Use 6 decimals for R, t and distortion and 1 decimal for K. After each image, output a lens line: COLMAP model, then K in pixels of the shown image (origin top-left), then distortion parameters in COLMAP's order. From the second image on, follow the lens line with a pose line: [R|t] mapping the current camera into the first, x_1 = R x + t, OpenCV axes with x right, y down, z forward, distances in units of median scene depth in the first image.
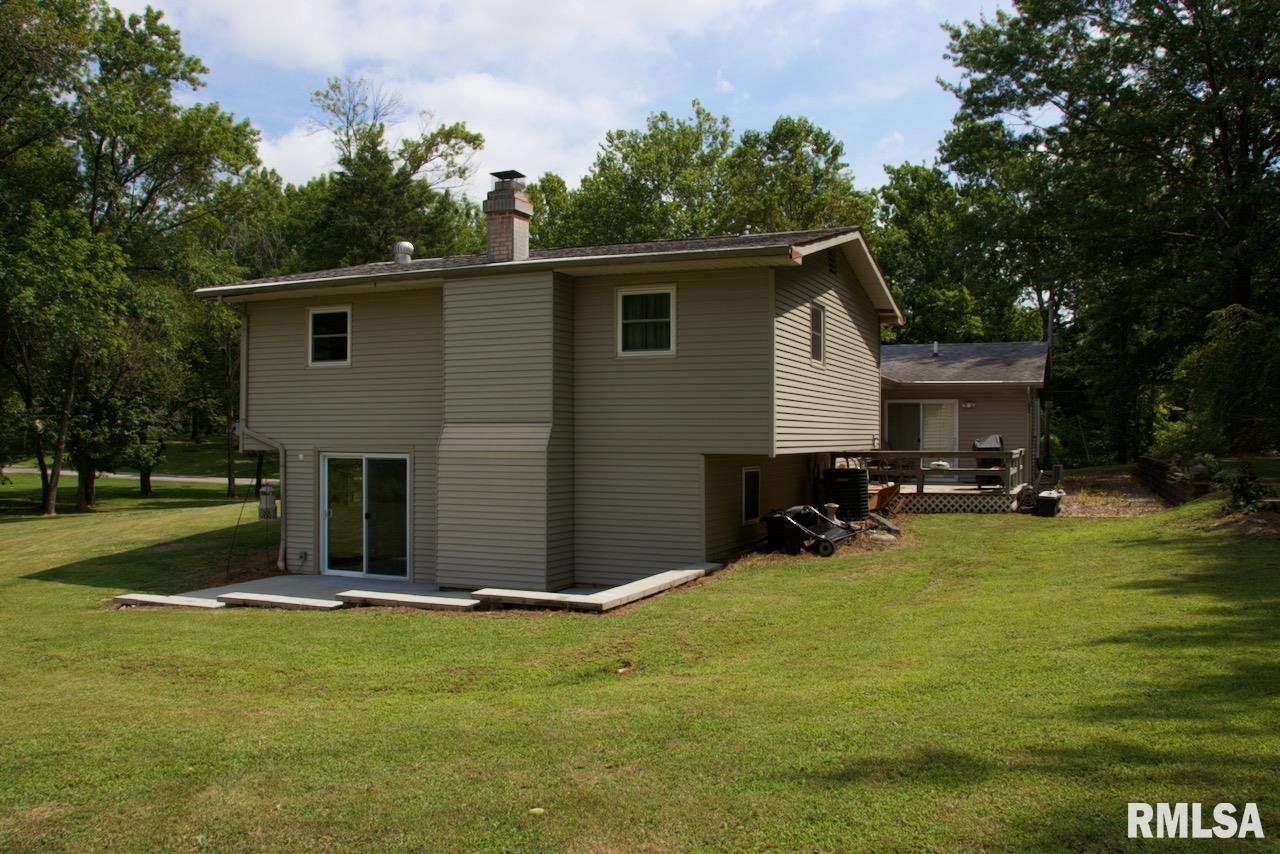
lens RADIAL K [[1057.8, 0, 640.0], [0, 1057.8, 427.0], [0, 0, 1]] dist [-0.117992, 0.000679]
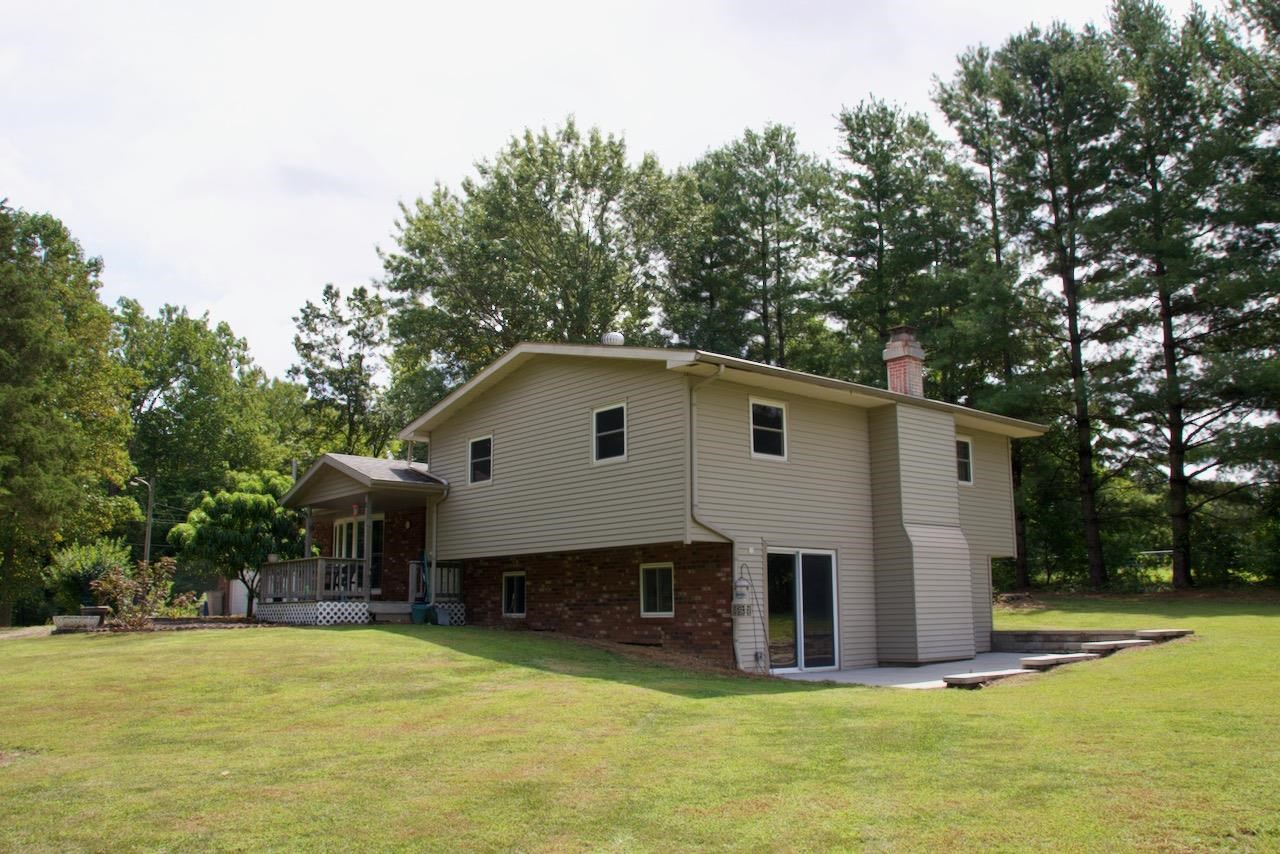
lens RADIAL K [[1057.8, 0, 640.0], [0, 1057.8, 427.0], [0, 0, 1]] dist [-0.117992, 0.000679]
pose [[0.431035, 0.152216, 0.889404, -1.254282], [-0.002735, 0.985885, -0.167403, 0.079856], [-0.902331, 0.069724, 0.425367, 0.687982]]
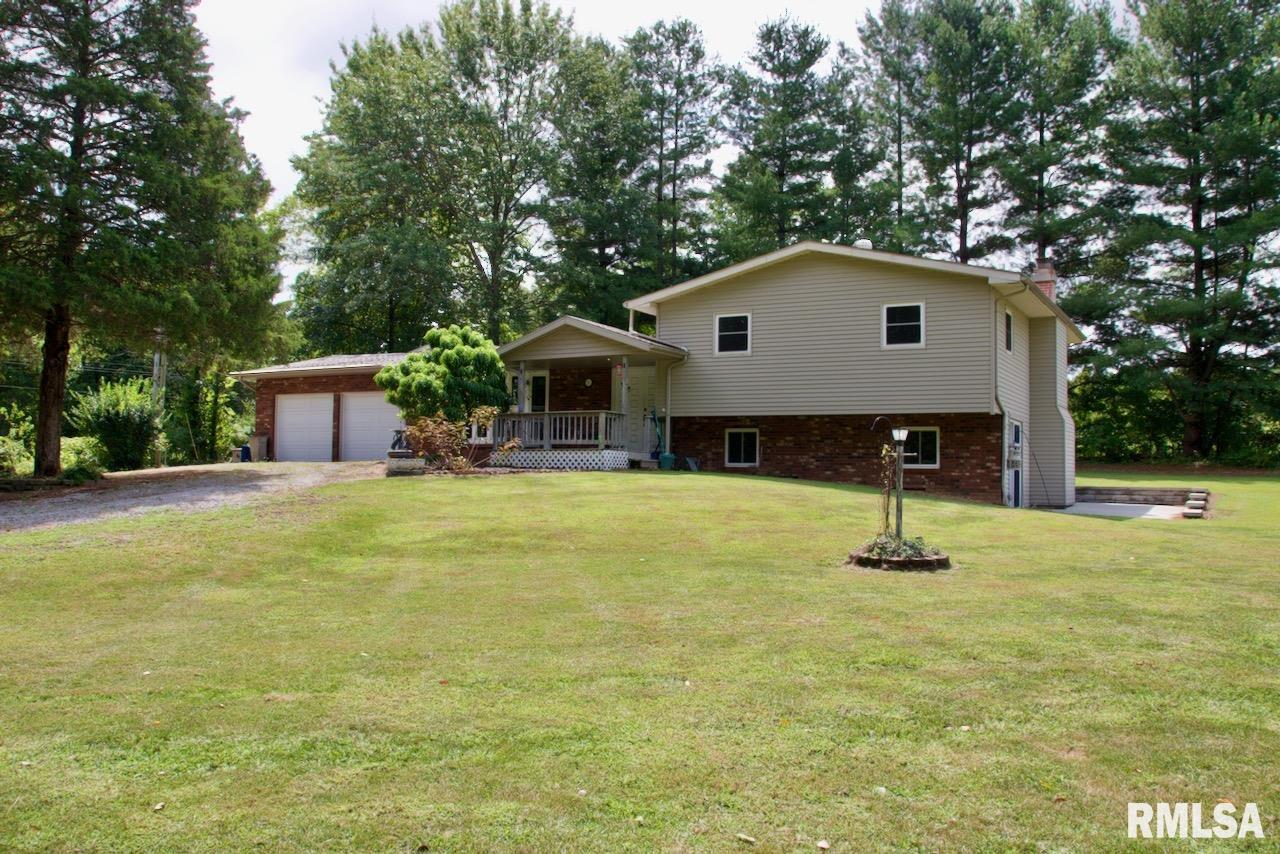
lens RADIAL K [[1057.8, 0, 640.0], [0, 1057.8, 427.0], [0, 0, 1]] dist [-0.117992, 0.000679]
pose [[0.098787, 0.045097, 0.994086, -1.683706], [-0.028794, 0.998684, -0.042444, 0.105821], [-0.994692, -0.024431, 0.099956, 1.358200]]
